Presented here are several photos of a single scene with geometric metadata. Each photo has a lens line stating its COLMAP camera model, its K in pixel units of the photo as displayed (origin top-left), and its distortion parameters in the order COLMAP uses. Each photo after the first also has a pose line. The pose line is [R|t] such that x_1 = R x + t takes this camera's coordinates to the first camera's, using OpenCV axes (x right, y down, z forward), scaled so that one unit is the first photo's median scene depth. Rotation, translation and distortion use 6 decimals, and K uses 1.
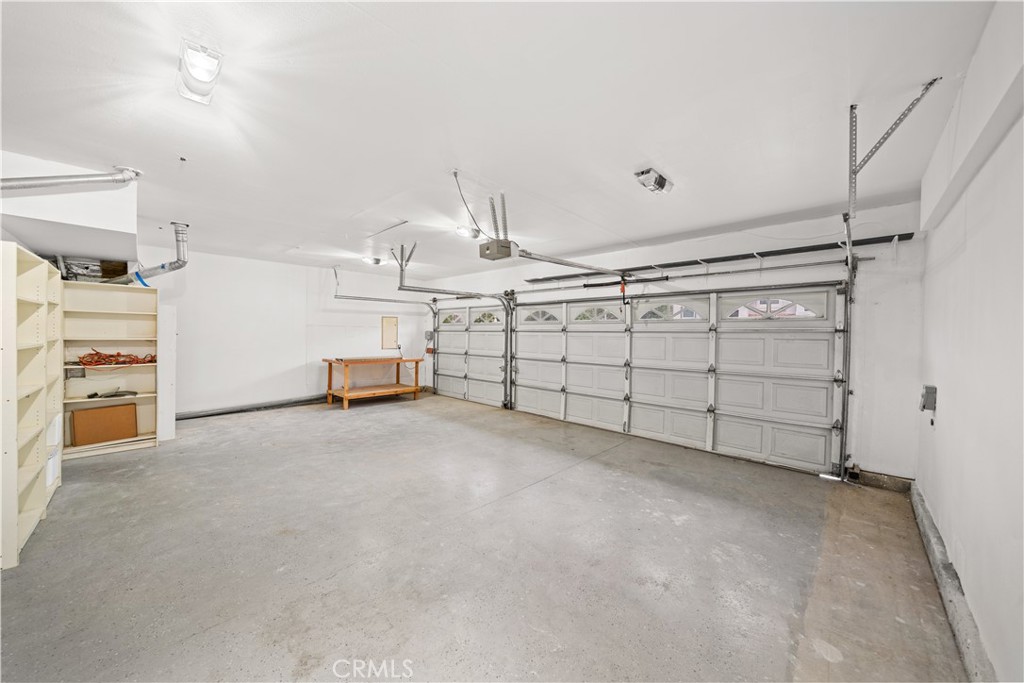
lens RADIAL K [[355.5, 0, 512.0], [0, 355.5, 337.3], [0, 0, 1]] dist [0.001047, 0.000095]
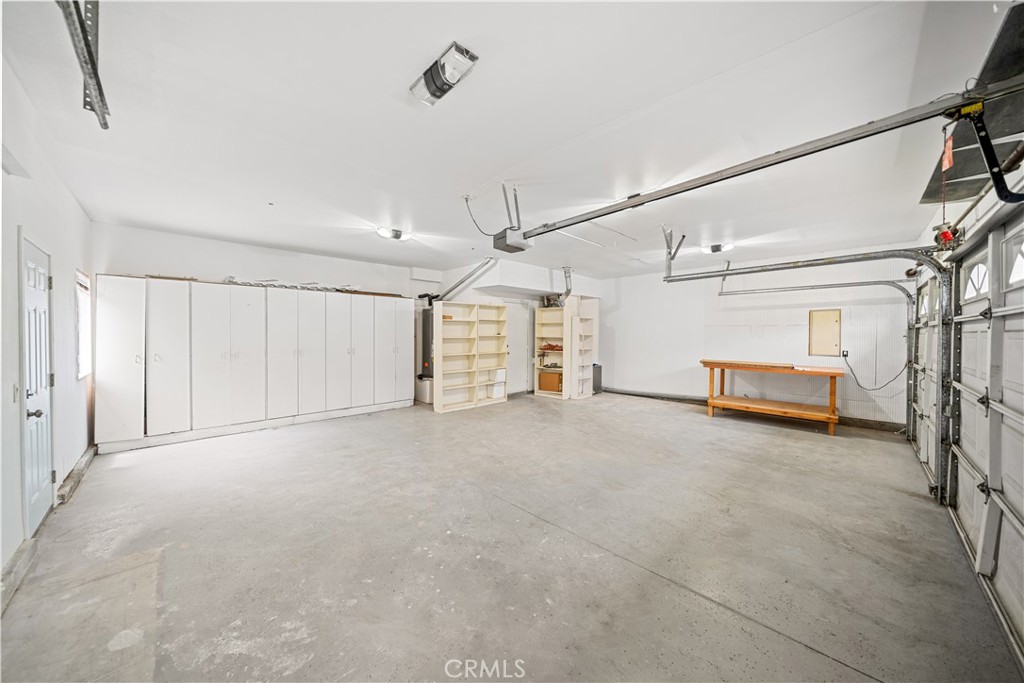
lens RADIAL K [[347.9, 0, 512.2], [0, 347.9, 339.3], [0, 0, 1]] dist [-0.002929, -0.000214]
pose [[-0.010743, 0.004377, -0.999933, 0.694992], [-0.014708, 0.999882, 0.004535, 0.011558], [0.999834, 0.014755, -0.010678, 0.786901]]
